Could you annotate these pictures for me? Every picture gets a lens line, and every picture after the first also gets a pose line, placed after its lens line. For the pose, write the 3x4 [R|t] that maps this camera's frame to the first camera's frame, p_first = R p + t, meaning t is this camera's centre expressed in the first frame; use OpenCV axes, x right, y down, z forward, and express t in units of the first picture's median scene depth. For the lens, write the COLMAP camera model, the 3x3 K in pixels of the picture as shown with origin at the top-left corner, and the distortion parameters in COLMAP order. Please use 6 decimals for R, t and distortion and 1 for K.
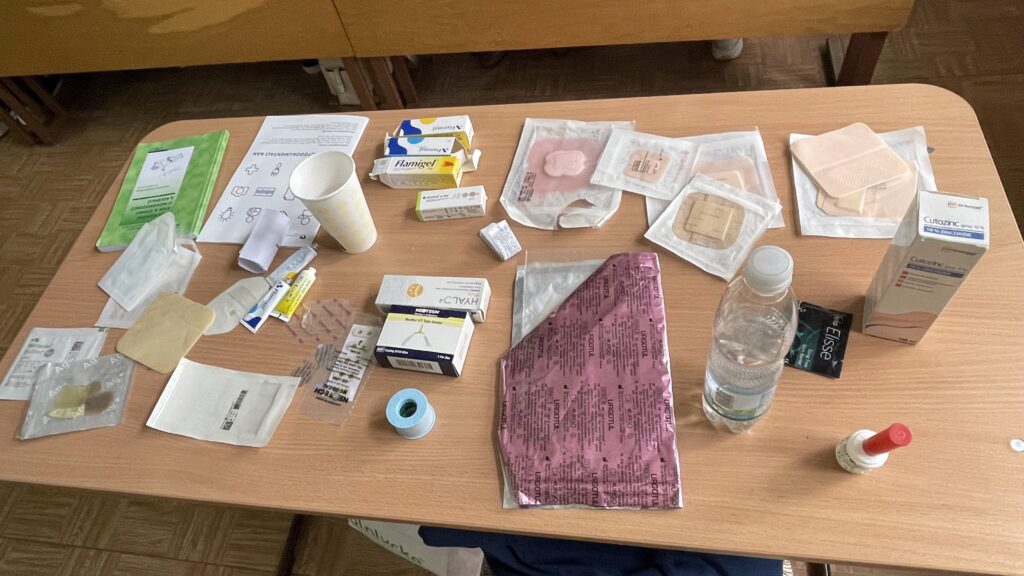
lens RADIAL K [[644.1, 0, 506.5], [0, 644.1, 294.1], [0, 0, 1]] dist [-0.003214, -0.002287]
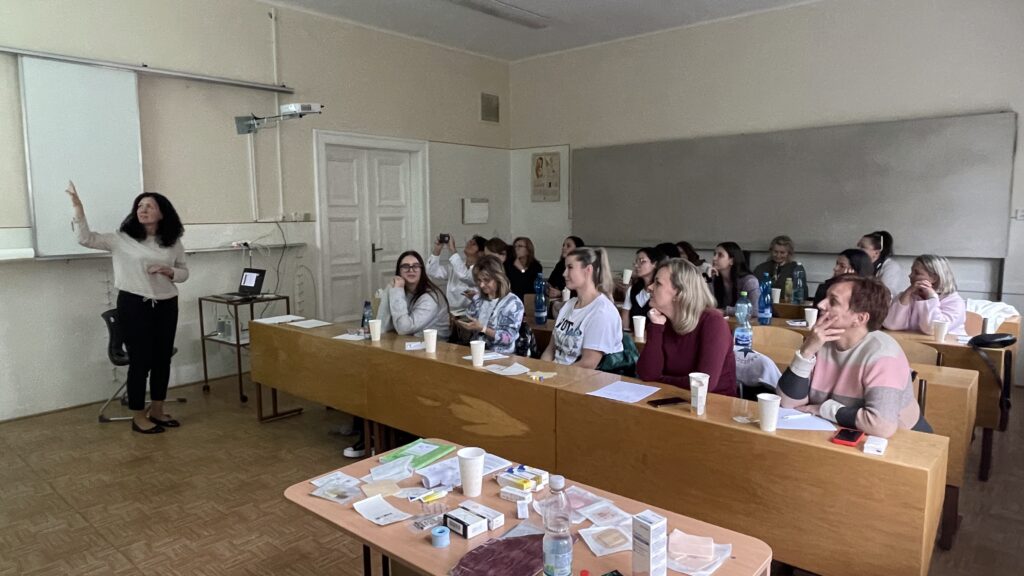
lens RADIAL K [[644.7, 0, 507.6], [0, 644.7, 289.1], [0, 0, 1]] dist [-0.001064, -0.005915]
pose [[0.826995, 0.219366, -0.517646, 0.905741], [-0.524335, 0.633167, -0.569361, 0.700639], [0.202858, 0.742279, 0.638648, -0.930502]]
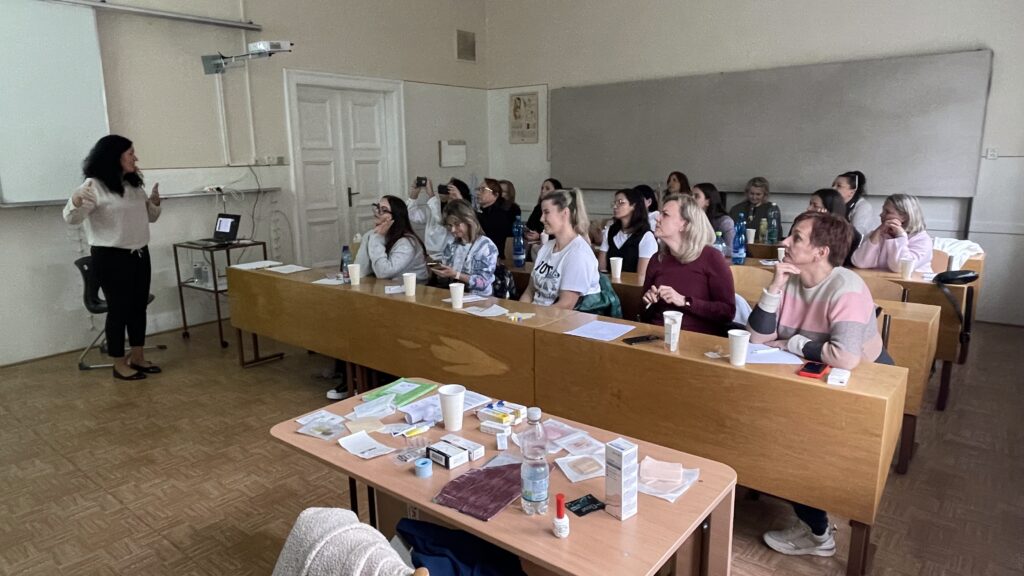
lens RADIAL K [[644.7, 0, 507.6], [0, 644.7, 289.1], [0, 0, 1]] dist [-0.001064, -0.005915]
pose [[0.845448, 0.252708, -0.470485, 0.934730], [-0.499291, 0.686671, -0.528386, 0.727852], [0.189541, 0.681632, 0.706719, -0.947305]]
